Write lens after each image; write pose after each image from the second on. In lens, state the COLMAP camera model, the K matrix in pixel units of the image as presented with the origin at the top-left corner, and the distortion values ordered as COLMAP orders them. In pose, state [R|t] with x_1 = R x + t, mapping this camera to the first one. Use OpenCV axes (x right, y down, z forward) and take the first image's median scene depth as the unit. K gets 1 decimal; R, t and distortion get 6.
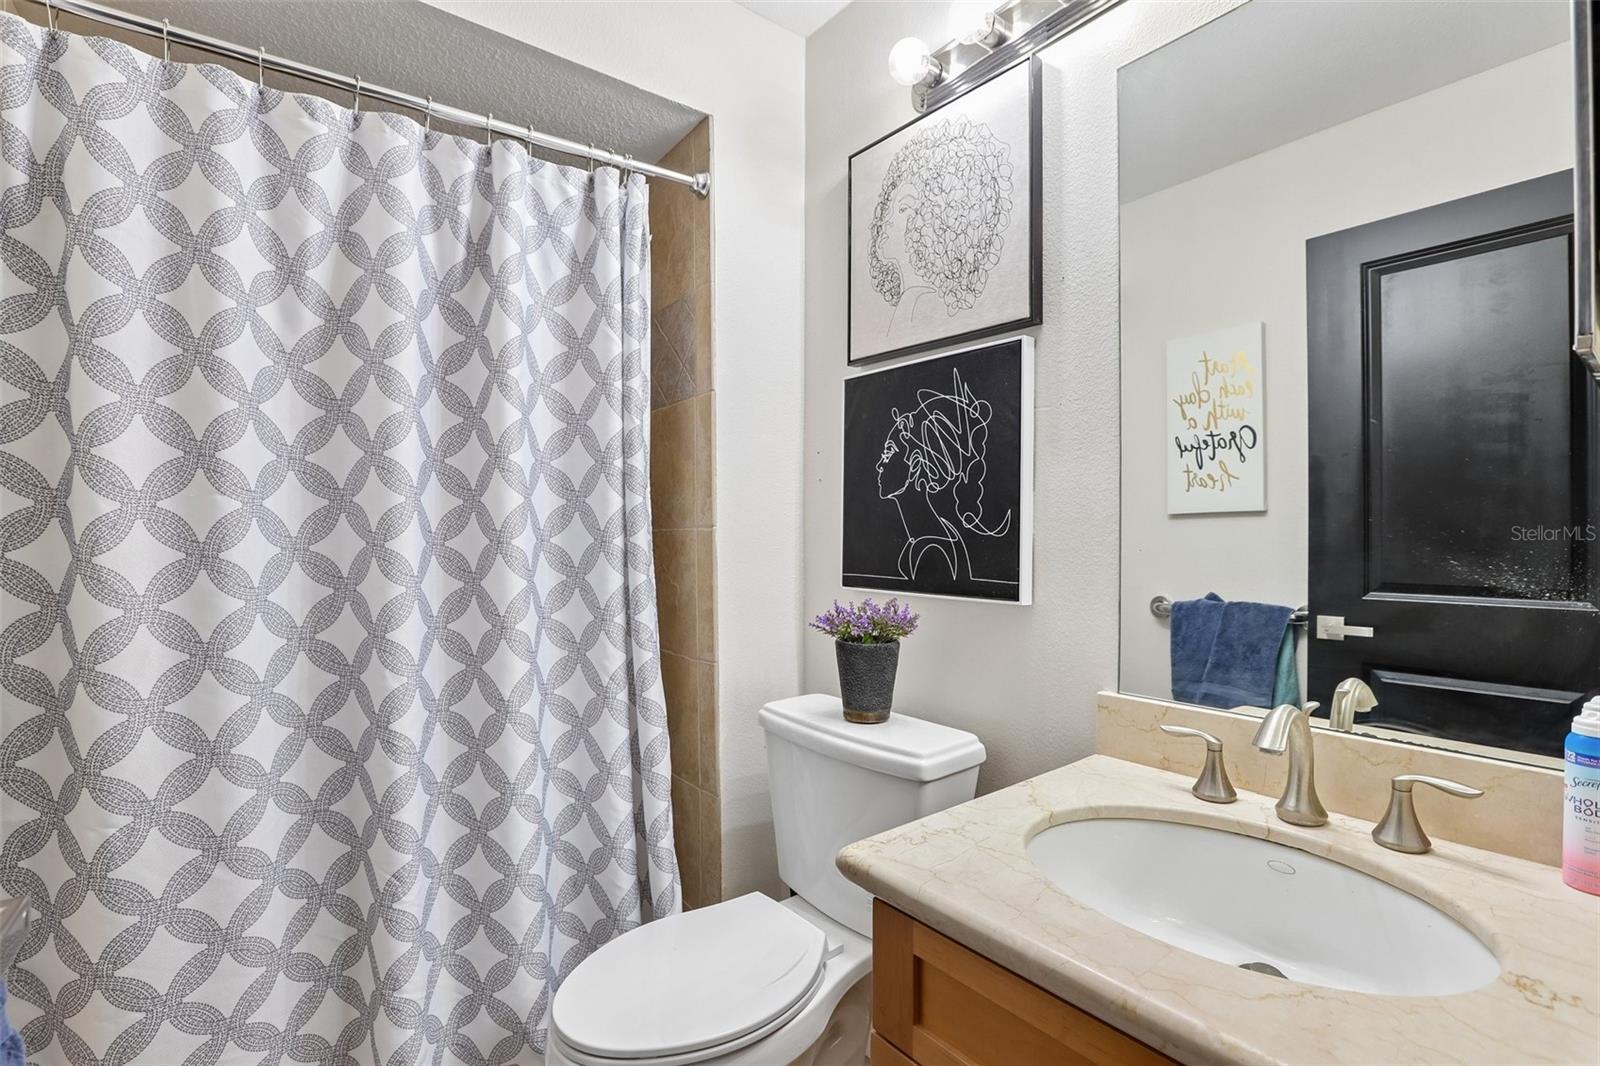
lens RADIAL K [[744.4, 0, 797.1], [0, 744.4, 530.4], [0, 0, 1]] dist [-0.038376, 0.011434]
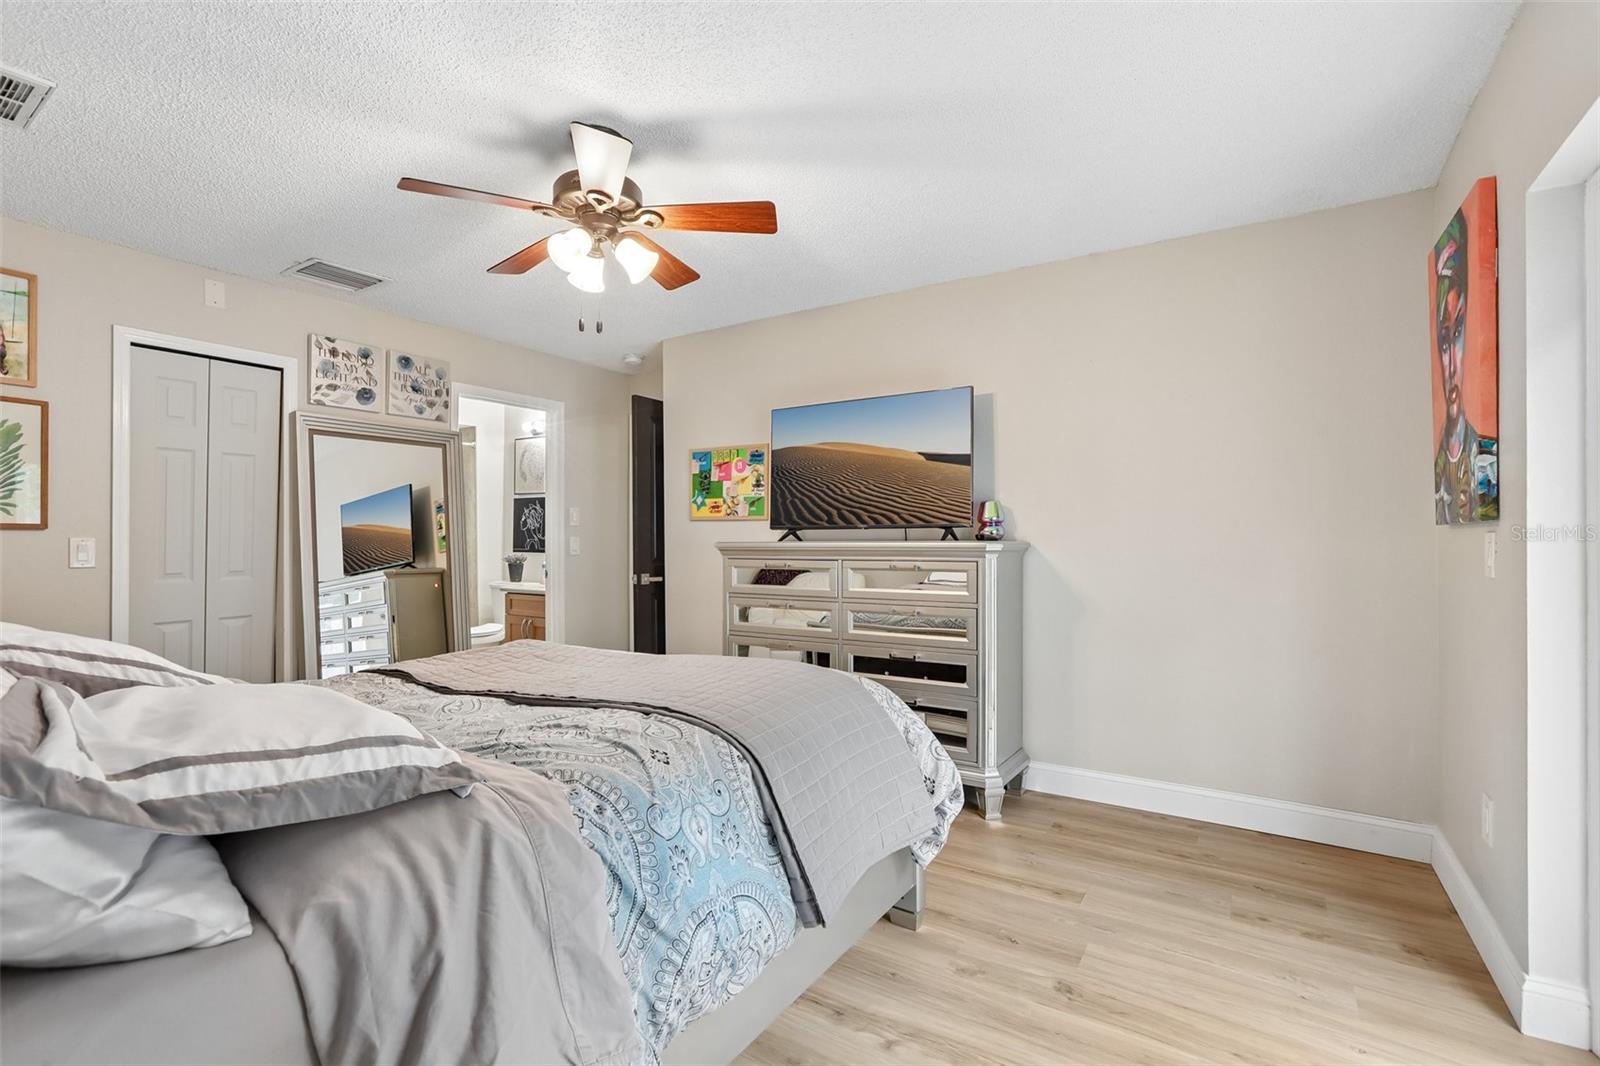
lens RADIAL K [[744.4, 0, 794.8], [0, 744.4, 534.7], [0, 0, 1]] dist [-0.038376, 0.011434]
pose [[0.947717, 0.005674, 0.319062, 0.242528], [-0.003547, 0.999967, -0.007246, 0.007436], [-0.319093, 0.005736, 0.947706, -3.355946]]
